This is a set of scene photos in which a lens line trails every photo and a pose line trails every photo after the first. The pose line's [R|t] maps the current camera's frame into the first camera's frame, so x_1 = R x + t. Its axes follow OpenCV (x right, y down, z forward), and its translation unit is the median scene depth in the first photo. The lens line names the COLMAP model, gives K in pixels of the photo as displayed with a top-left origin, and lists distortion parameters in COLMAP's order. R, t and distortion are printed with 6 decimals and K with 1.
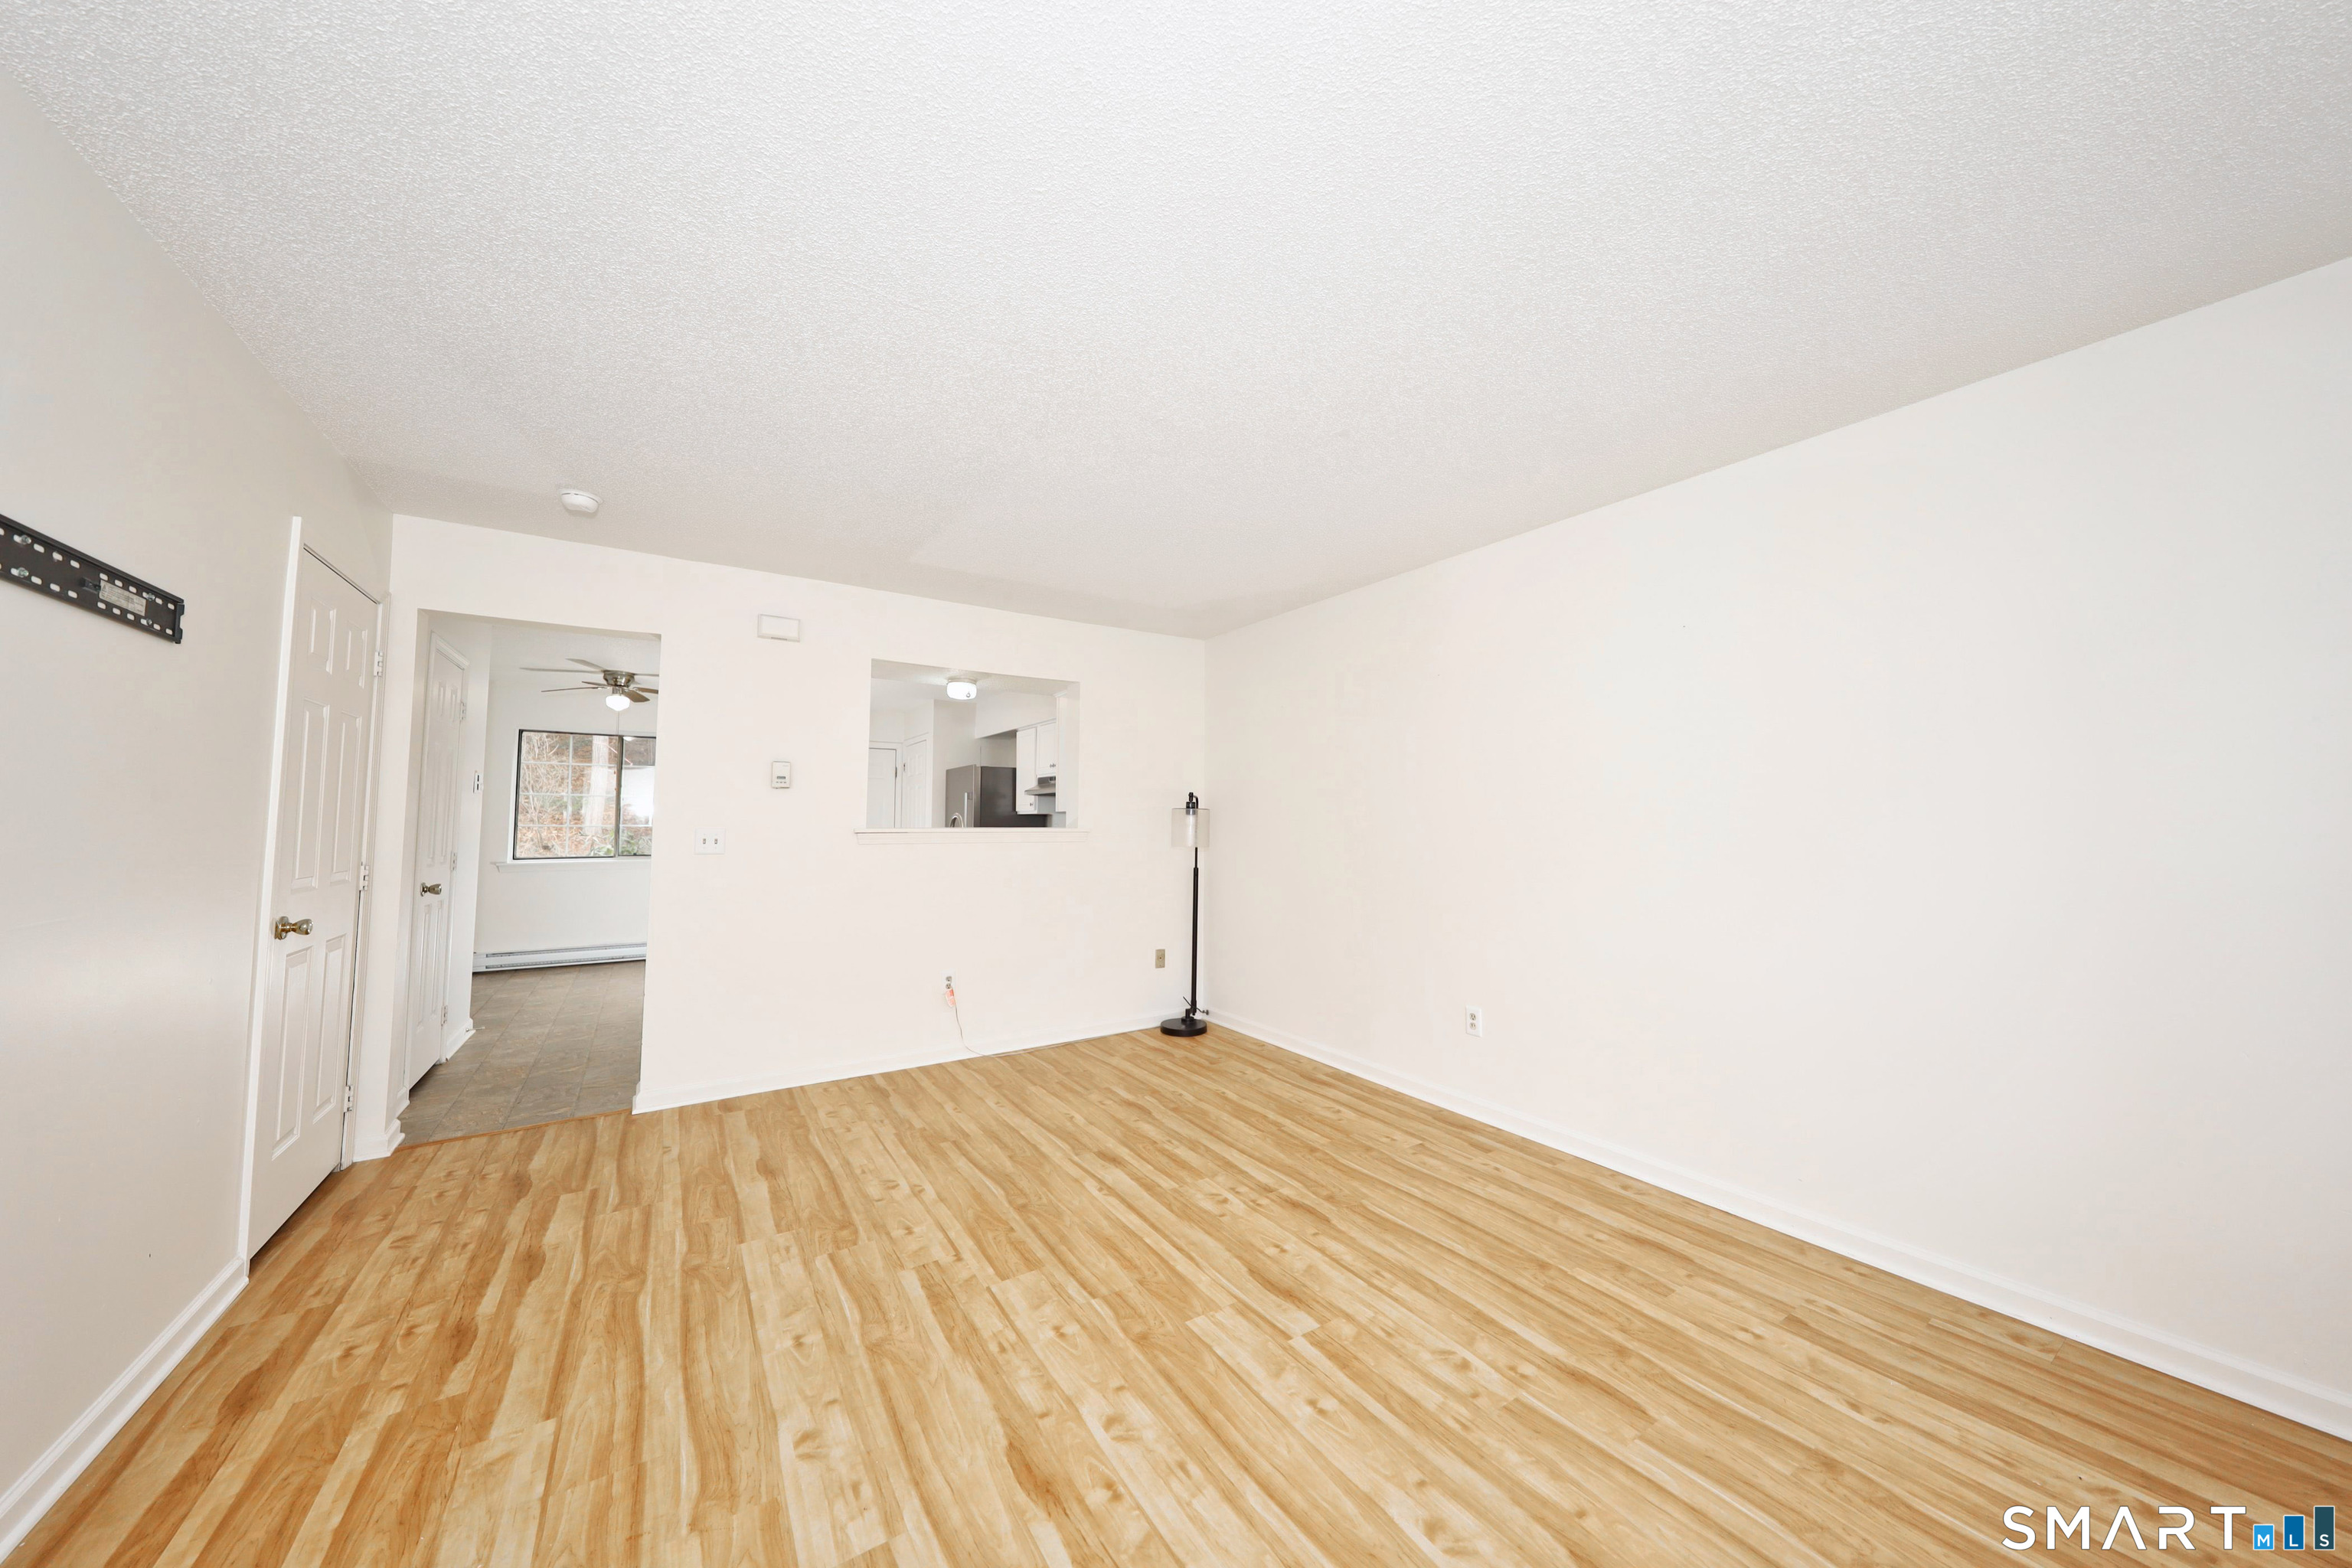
lens RADIAL K [[783.4, 0, 1169.2], [0, 783.4, 778.9], [0, 0, 1]] dist [0.005501, 0.000118]
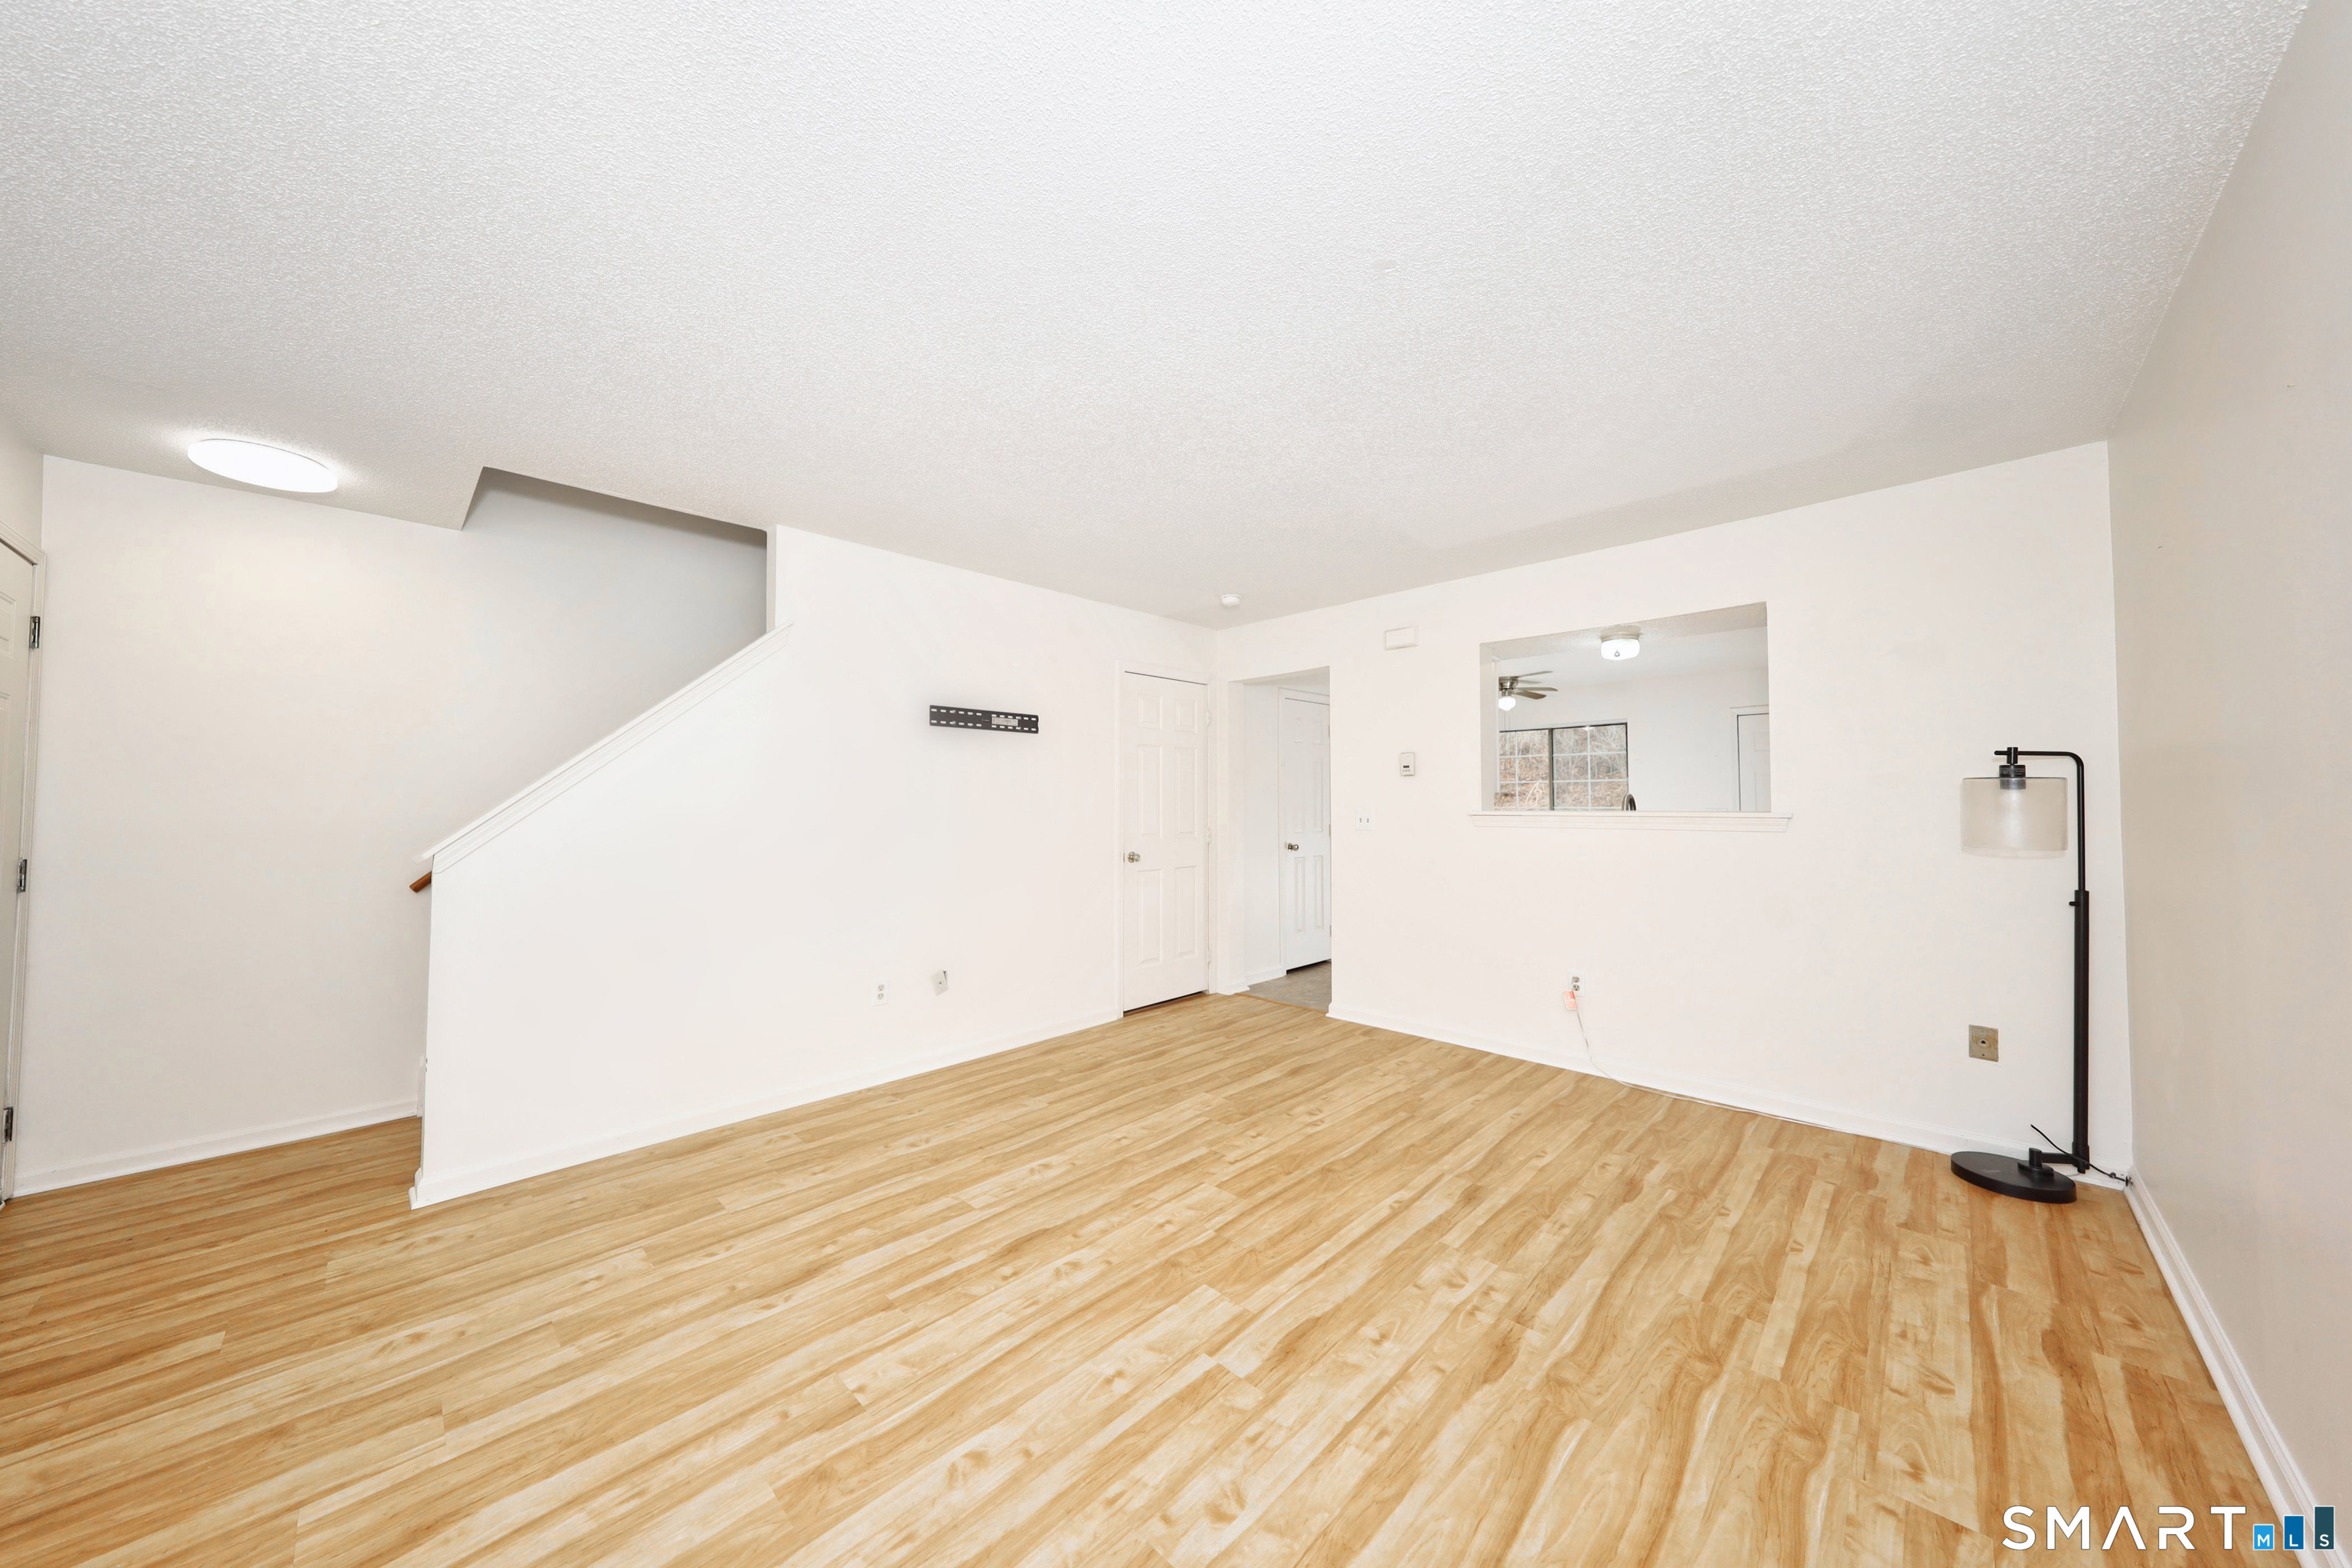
lens RADIAL K [[783.4, 0, 1167.9], [0, 783.4, 793.2], [0, 0, 1]] dist [0.005501, 0.000118]
pose [[0.214196, -0.018700, -0.976612, 0.773347], [0.058291, 0.998280, -0.006330, 0.032428], [0.975050, -0.055572, 0.214918, 0.567084]]
